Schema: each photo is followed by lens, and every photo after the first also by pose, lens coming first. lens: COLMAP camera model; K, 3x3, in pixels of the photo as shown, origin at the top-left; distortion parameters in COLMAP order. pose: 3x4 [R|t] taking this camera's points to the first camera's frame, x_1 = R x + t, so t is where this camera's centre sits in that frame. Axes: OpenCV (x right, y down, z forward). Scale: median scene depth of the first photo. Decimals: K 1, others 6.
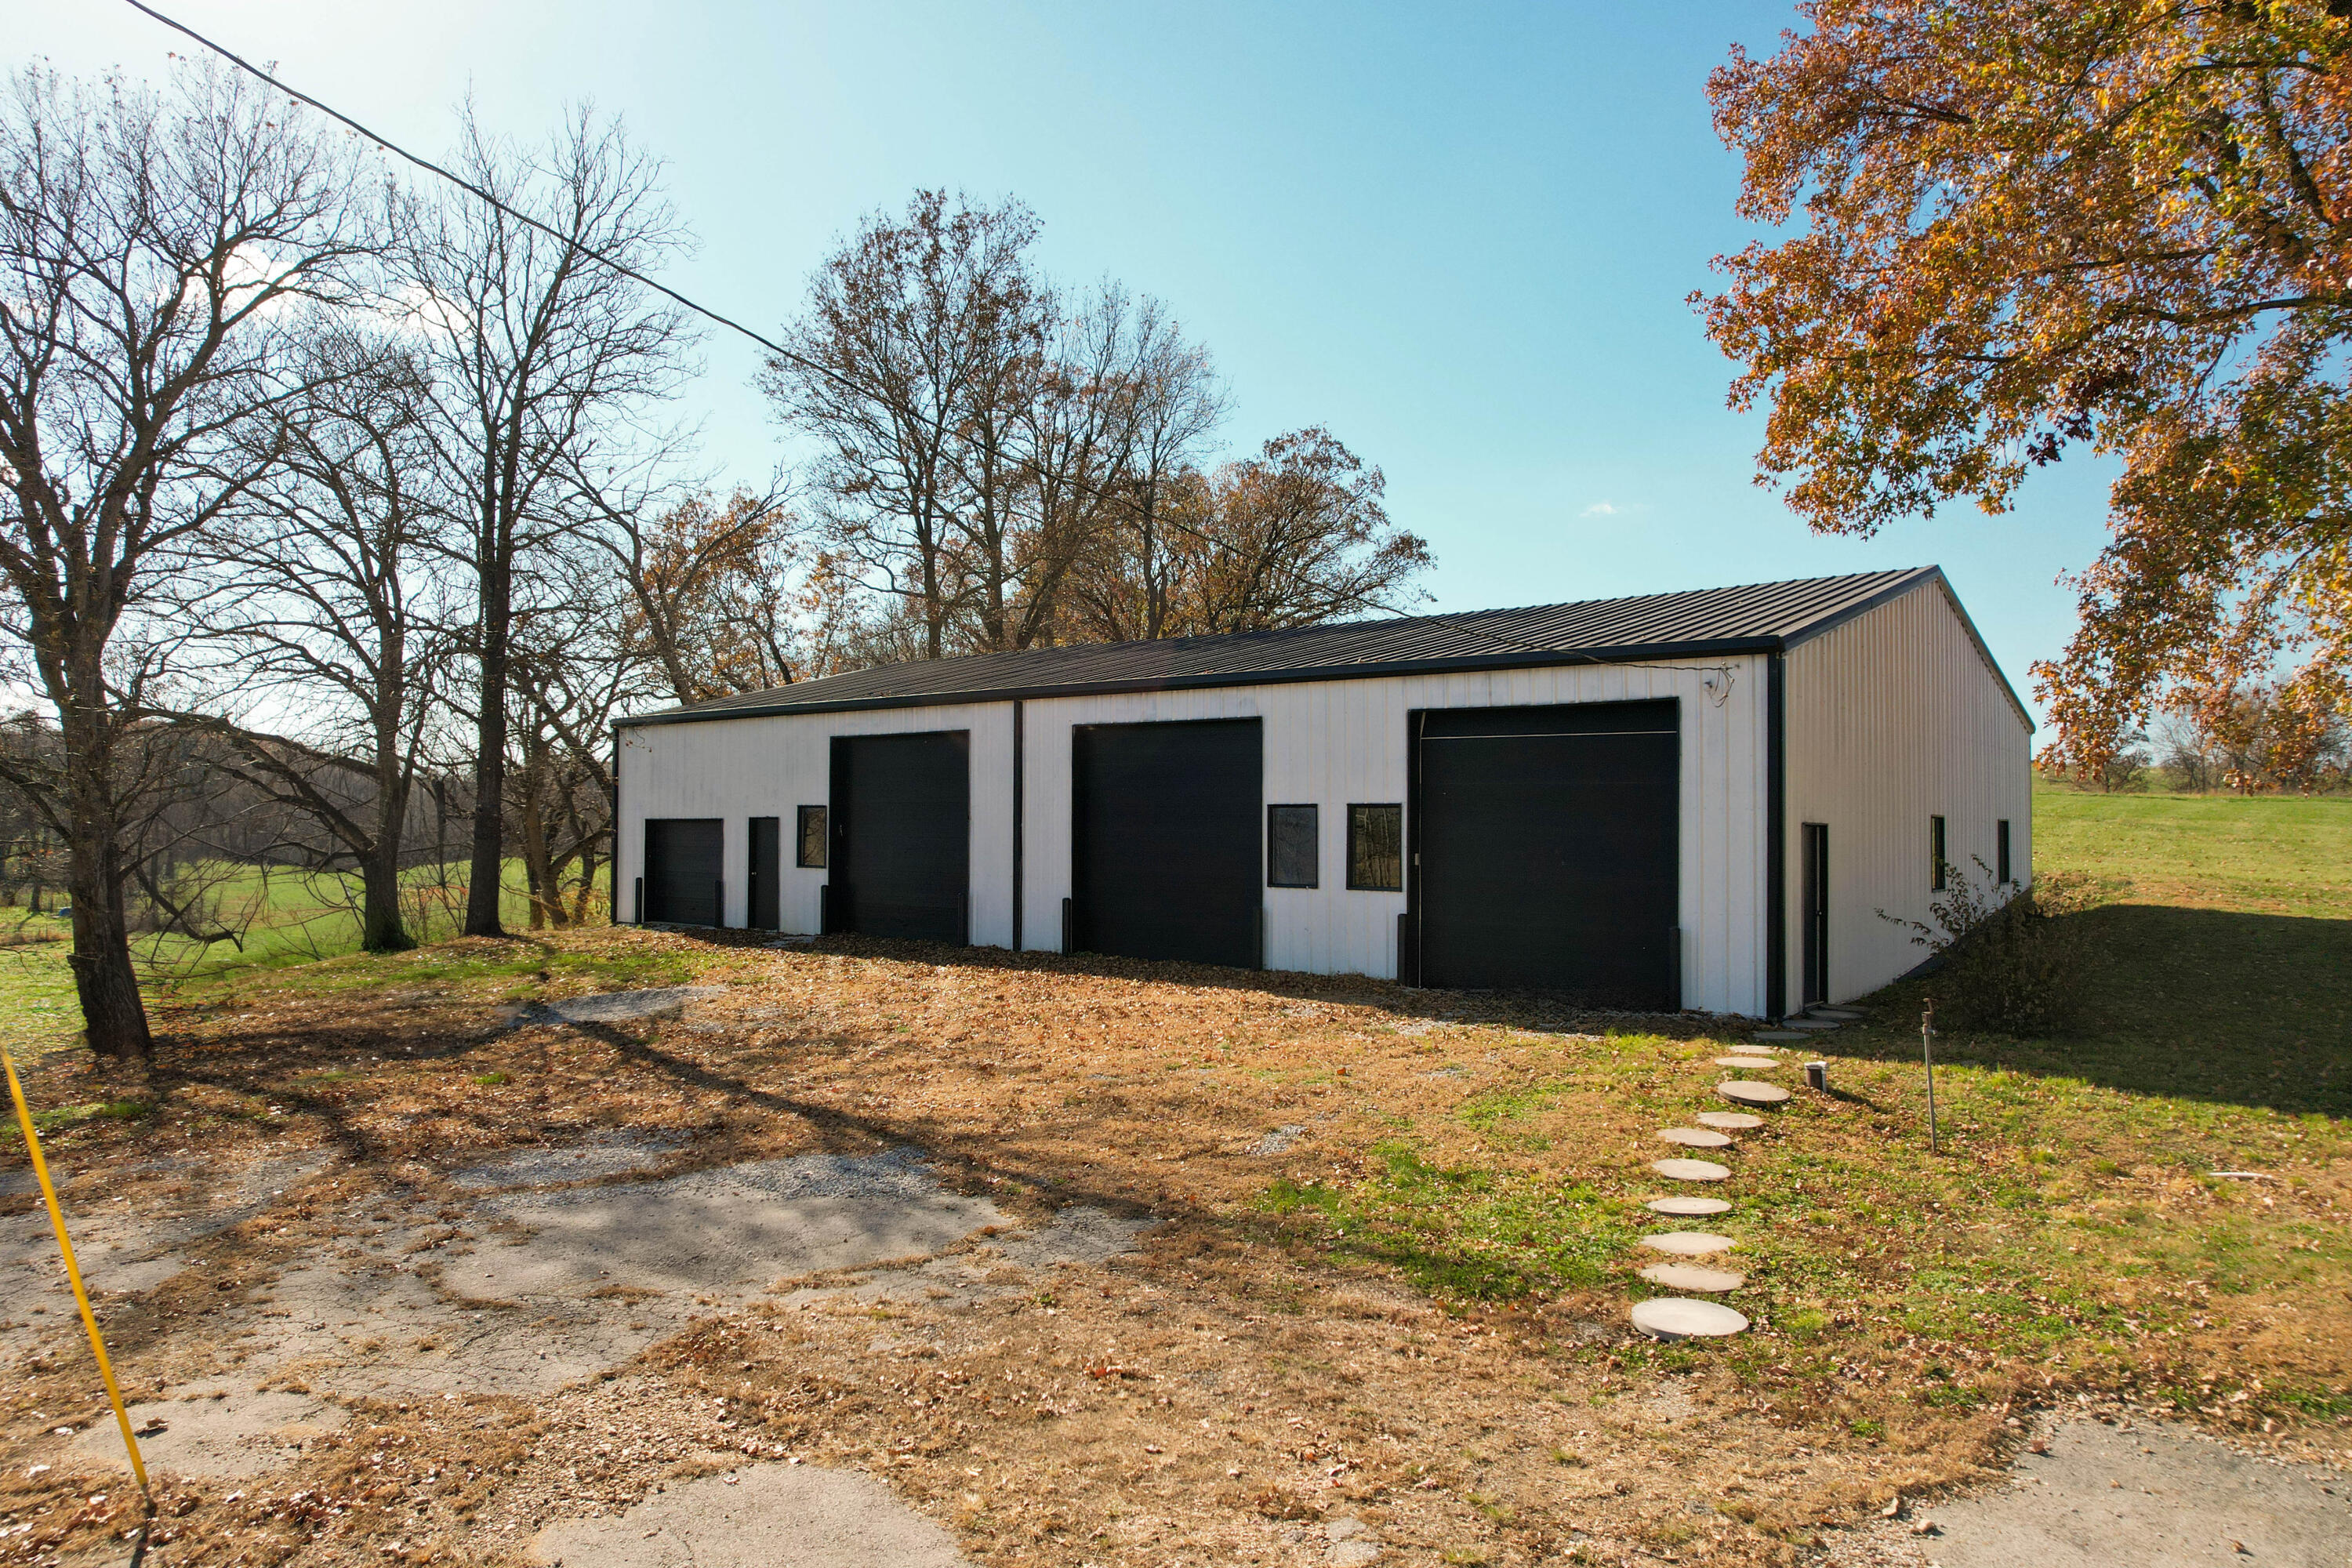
lens RADIAL K [[1529.7, 0, 1176.0], [0, 1529.7, 784.0], [0, 0, 1]] dist [-0.080814, 0.072800]
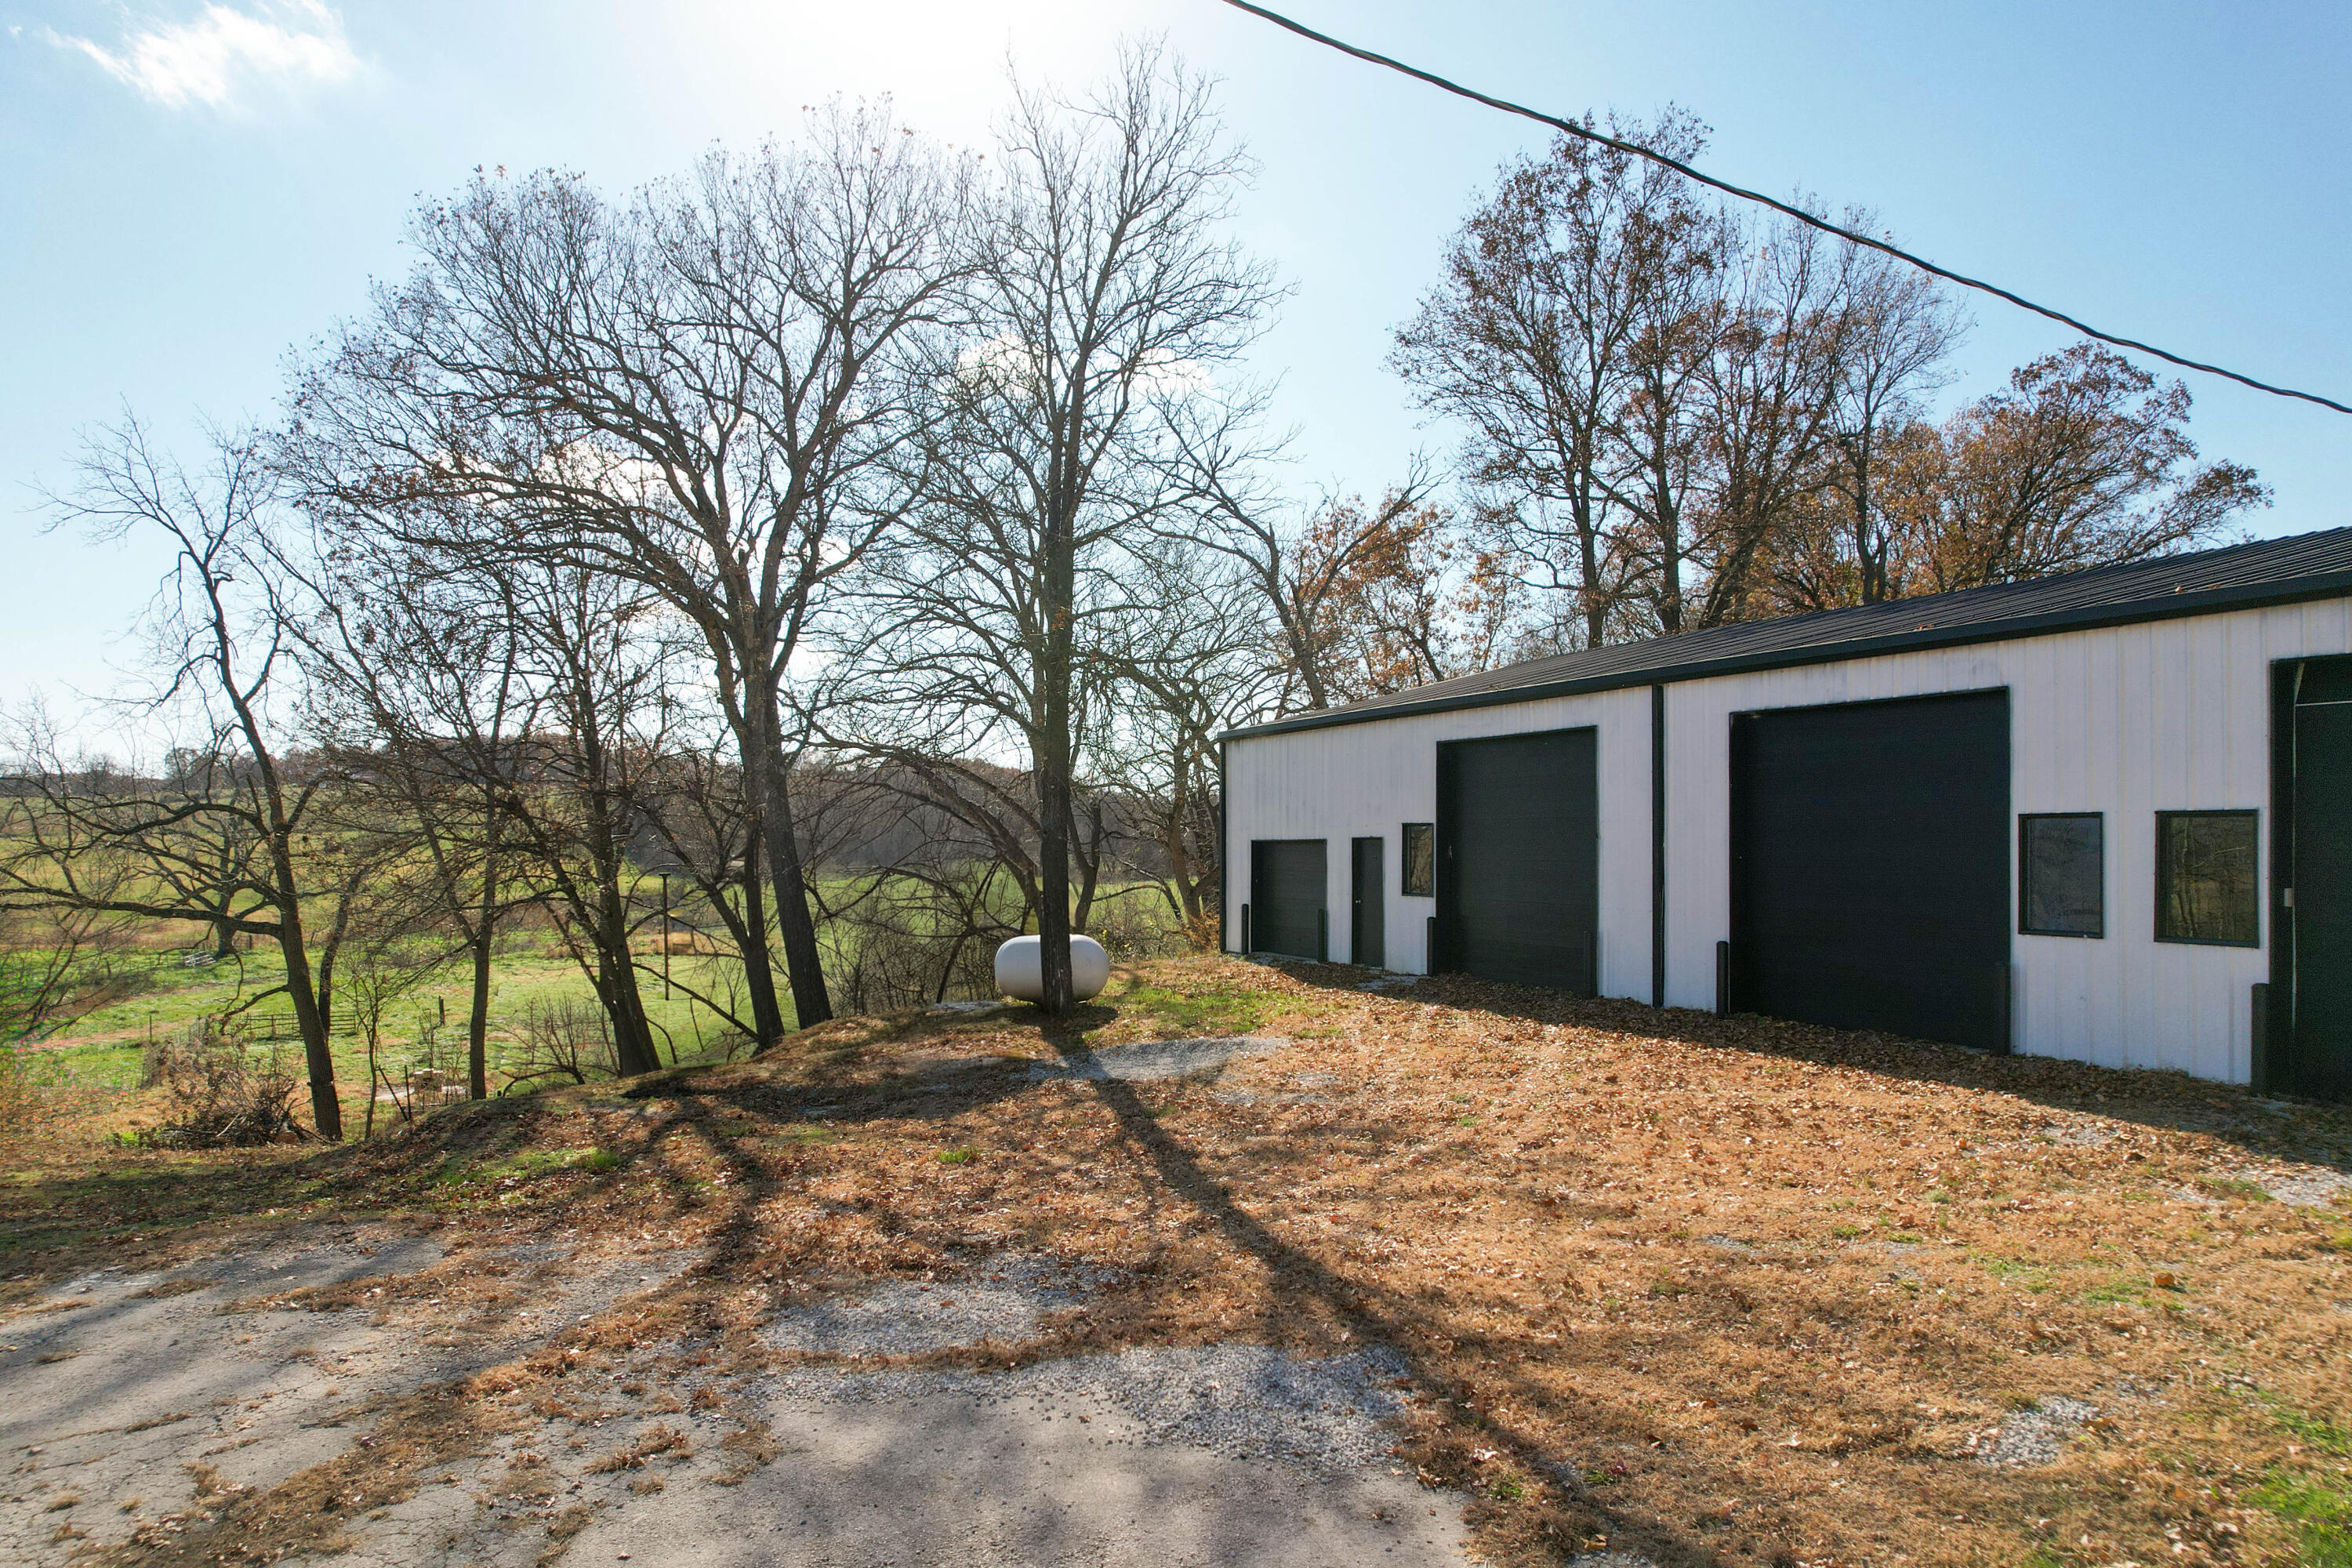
lens RADIAL K [[1540.9, 0, 1158.6], [0, 1540.9, 849.8], [0, 0, 1]] dist [-0.082943, 0.074998]
pose [[0.896393, -0.004092, -0.443241, 0.011752], [0.017489, 0.999505, 0.026142, 0.004243], [0.442915, -0.031185, 0.896021, 0.178443]]
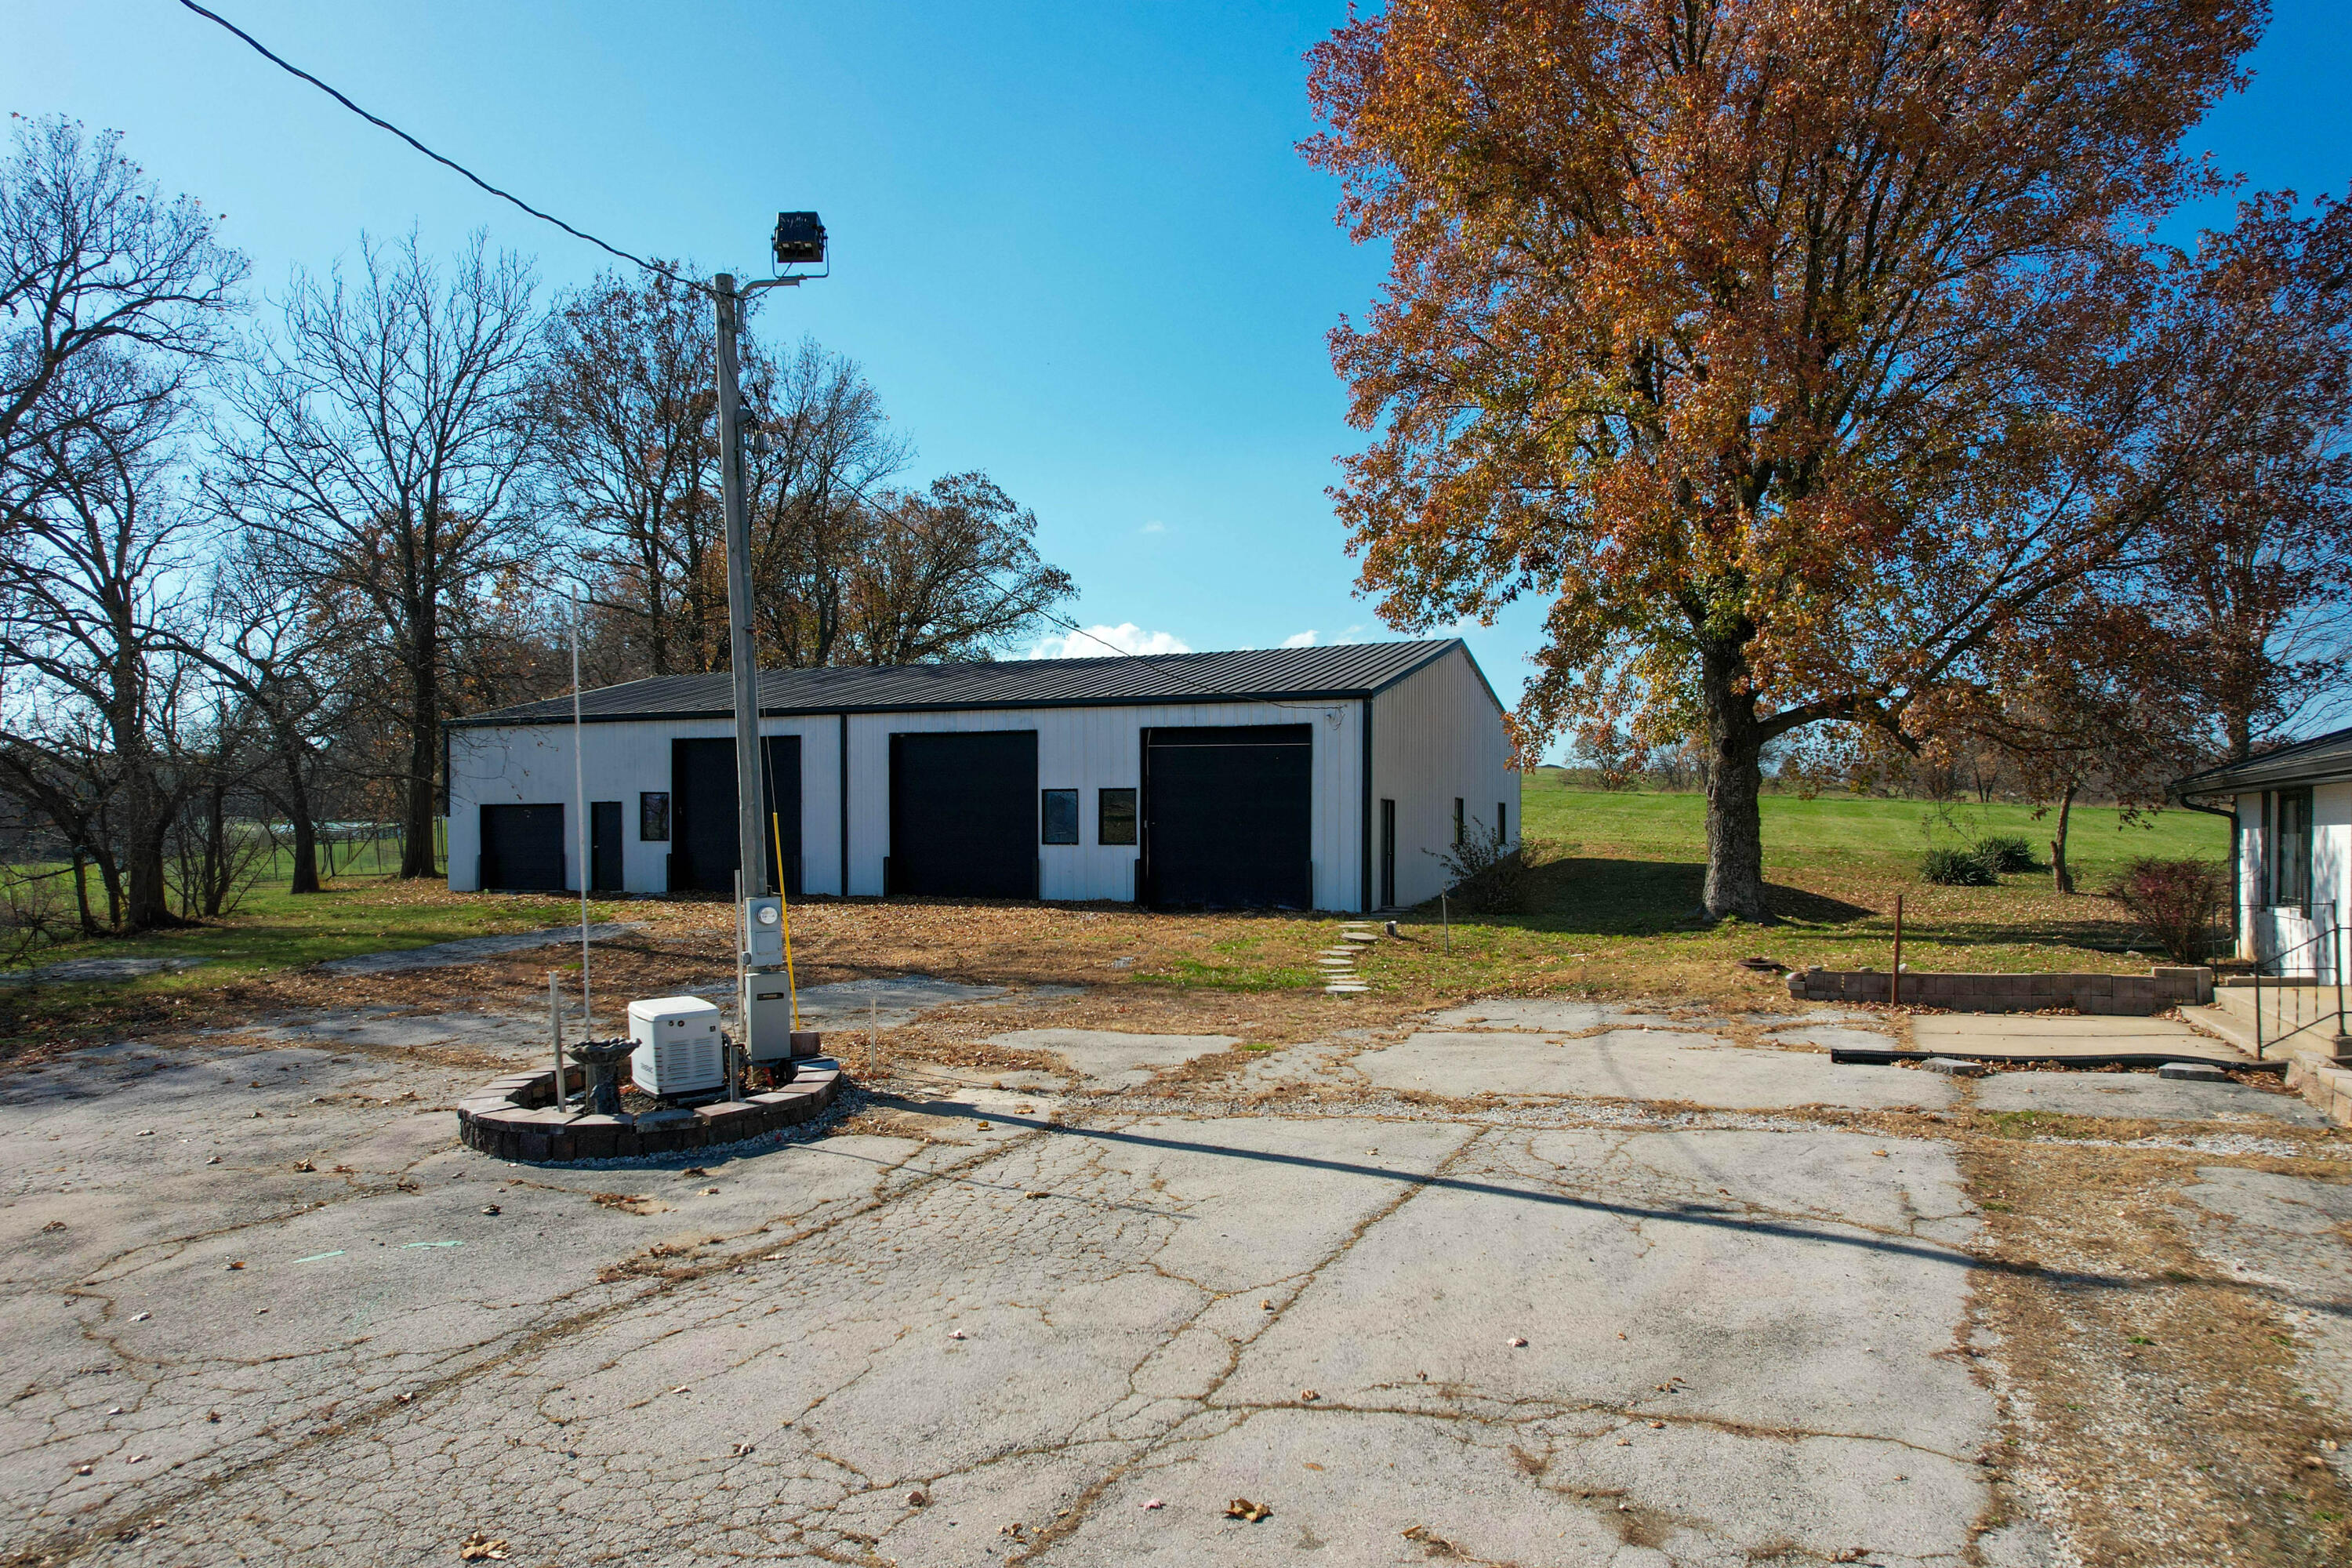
lens RADIAL K [[1469.1, 0, 1169.4], [0, 1469.1, 847.9], [0, 0, 1]] dist [-0.073813, 0.065202]
pose [[0.965783, -0.008648, 0.259207, -0.145616], [-0.002890, 0.999023, 0.044097, 0.005340], [-0.259335, -0.043337, 0.964815, -0.316866]]
